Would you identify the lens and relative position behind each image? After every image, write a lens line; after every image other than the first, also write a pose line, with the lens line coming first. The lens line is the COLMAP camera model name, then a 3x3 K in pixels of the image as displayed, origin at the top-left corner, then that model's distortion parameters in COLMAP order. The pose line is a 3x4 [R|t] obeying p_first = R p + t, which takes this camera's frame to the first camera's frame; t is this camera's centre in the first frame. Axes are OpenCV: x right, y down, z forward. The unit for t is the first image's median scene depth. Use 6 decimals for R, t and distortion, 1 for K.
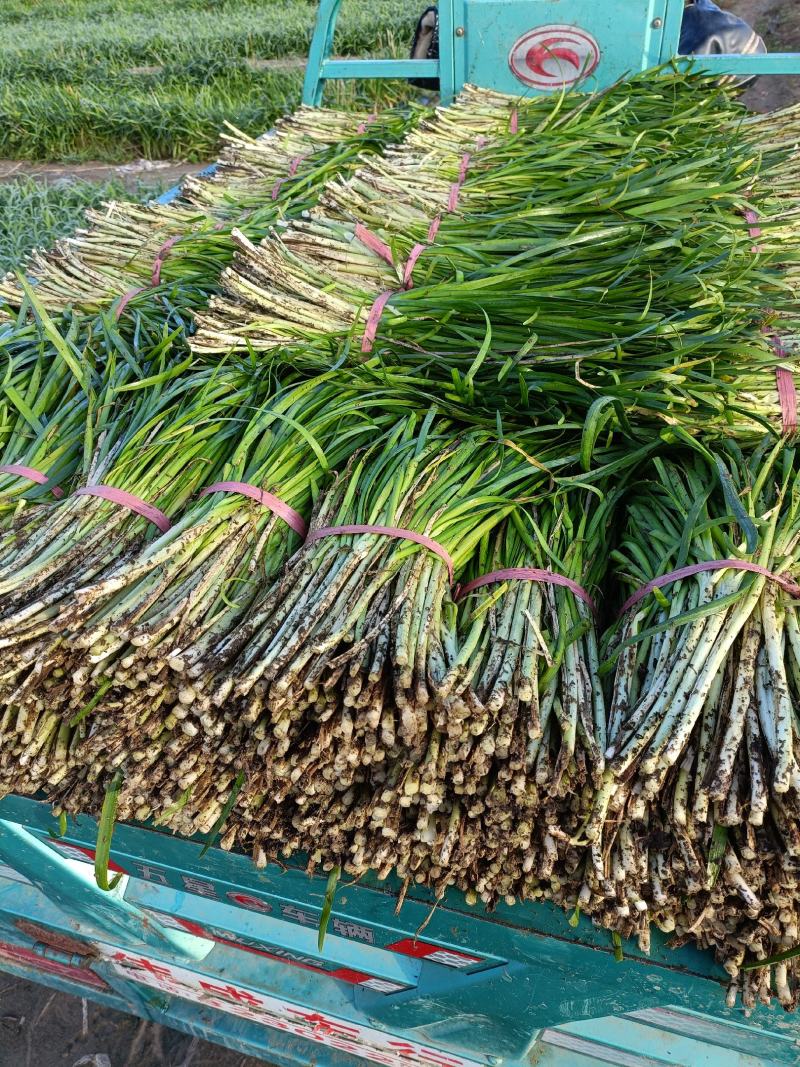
lens RADIAL K [[791.4, 0, 400.0], [0, 791.4, 533.5], [0, 0, 1]] dist [0.062397, -0.057889]
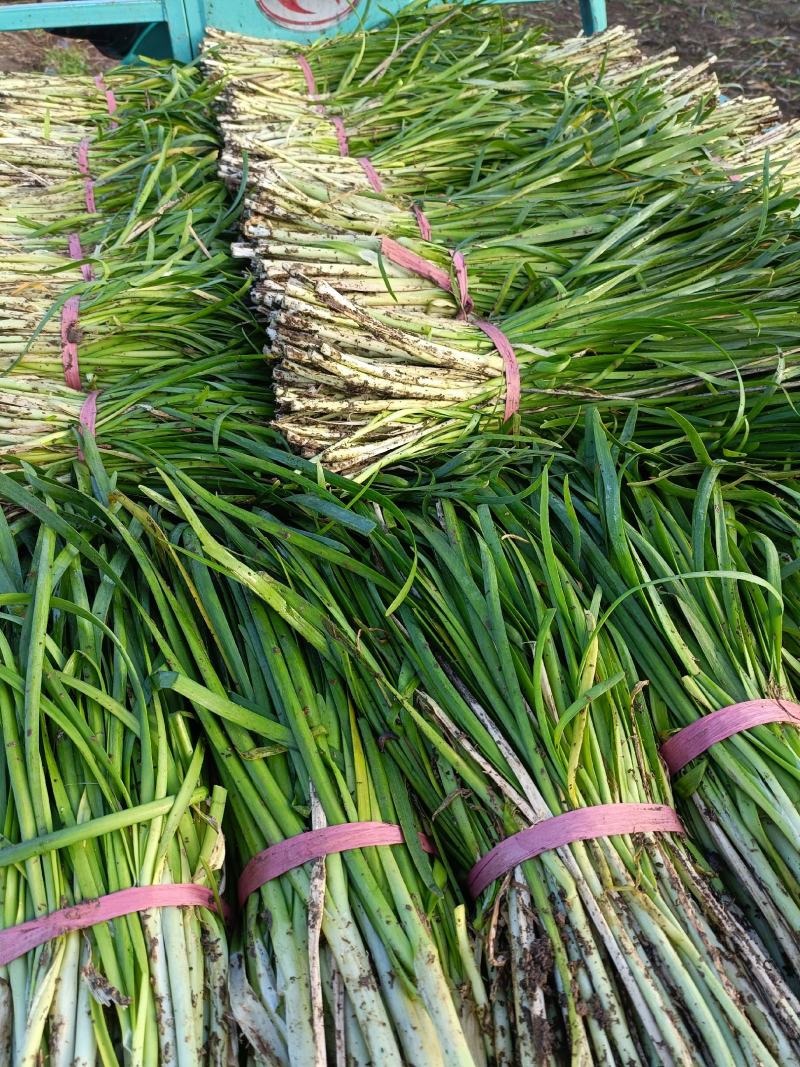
lens RADIAL K [[791.4, 0, 400.0], [0, 791.4, 533.5], [0, 0, 1]] dist [0.062397, -0.057889]
pose [[0.853729, -0.315807, 0.414020, -0.313443], [0.291890, 0.948673, 0.121740, -0.166365], [-0.431216, 0.016916, 0.902090, 0.273413]]
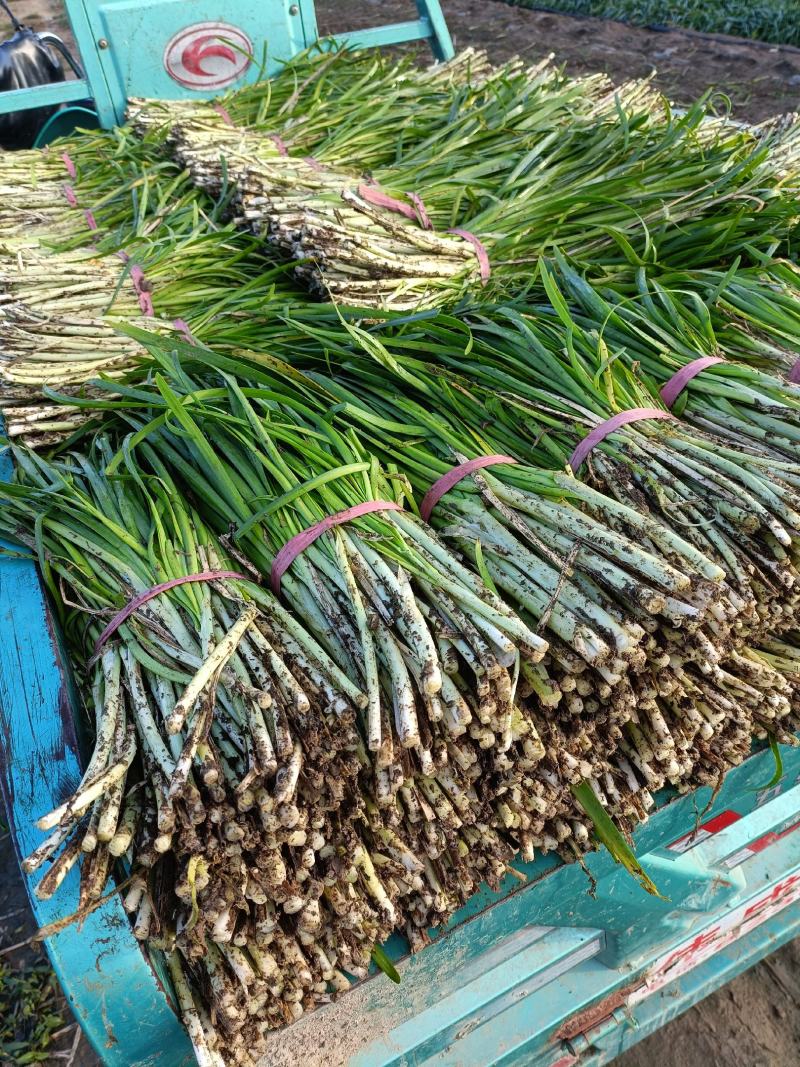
lens RADIAL K [[791.4, 0, 400.0], [0, 791.4, 533.5], [0, 0, 1]] dist [0.062397, -0.057889]
pose [[0.726595, -0.439992, 0.527699, -0.520979], [0.470724, 0.878259, 0.084141, -0.064399], [-0.500478, 0.187264, 0.845254, 0.199980]]
